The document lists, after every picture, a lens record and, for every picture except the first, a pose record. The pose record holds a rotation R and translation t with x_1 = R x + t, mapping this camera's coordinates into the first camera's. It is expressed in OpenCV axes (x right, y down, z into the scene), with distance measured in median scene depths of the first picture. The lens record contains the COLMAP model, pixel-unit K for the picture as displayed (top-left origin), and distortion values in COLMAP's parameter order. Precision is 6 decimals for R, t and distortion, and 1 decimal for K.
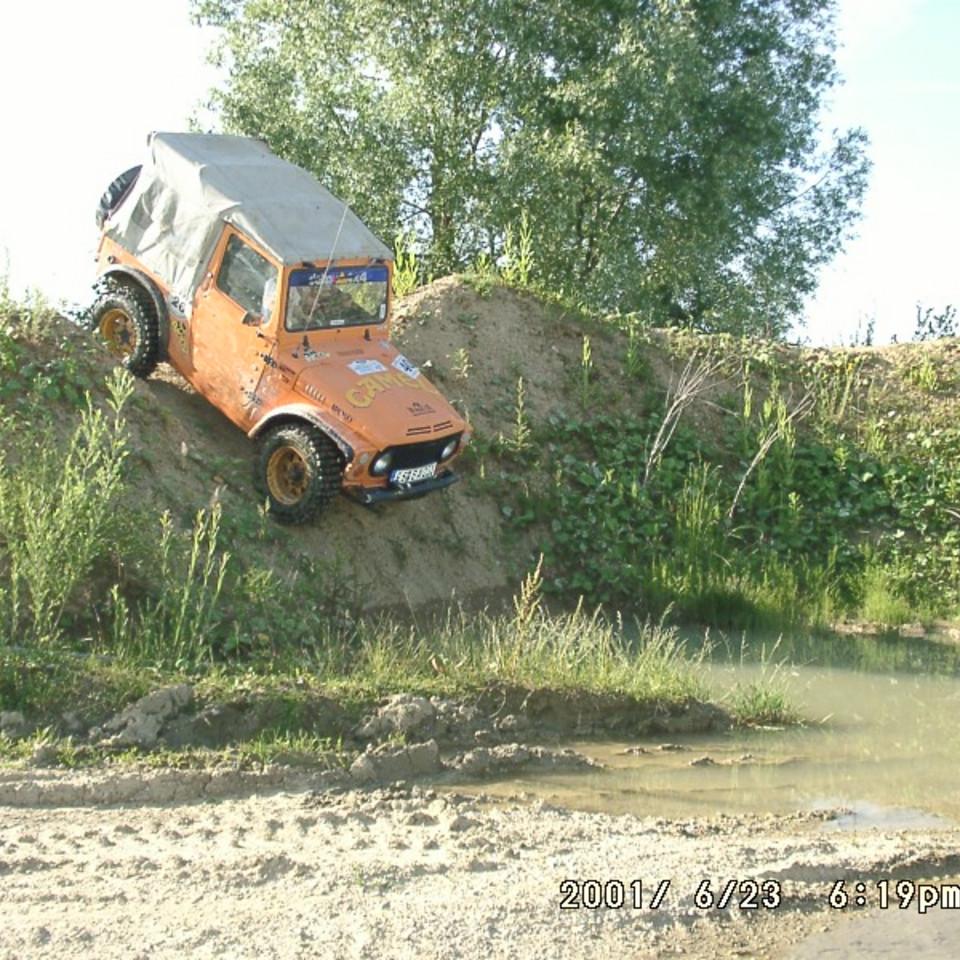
lens RADIAL K [[1570.9, 0, 480.0], [0, 1570.9, 480.0], [0, 0, 1]] dist [-0.150476, 0.187243]
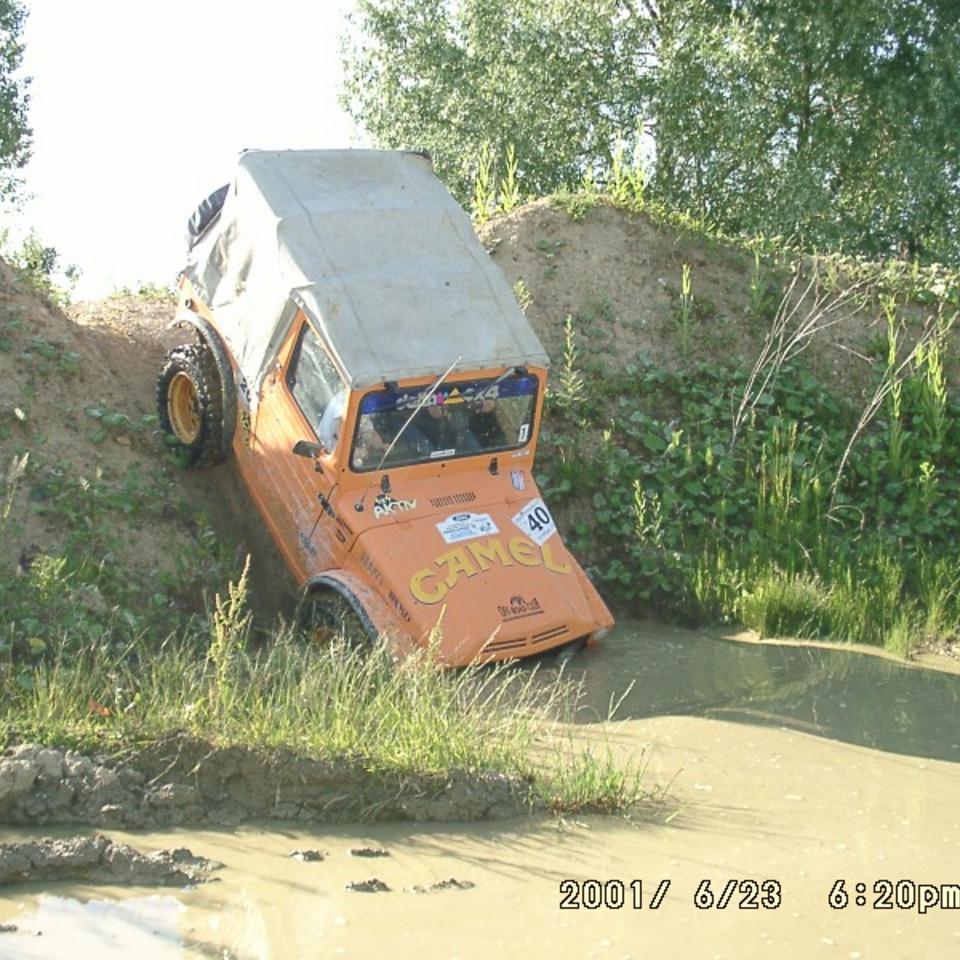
lens RADIAL K [[1570.9, 0, 480.0], [0, 1570.9, 480.0], [0, 0, 1]] dist [-0.150476, 0.187243]
pose [[0.964408, 0.015455, -0.263968, 0.184997], [-0.007394, 0.999476, 0.031507, -0.005449], [0.264316, -0.028434, 0.964017, 0.199749]]
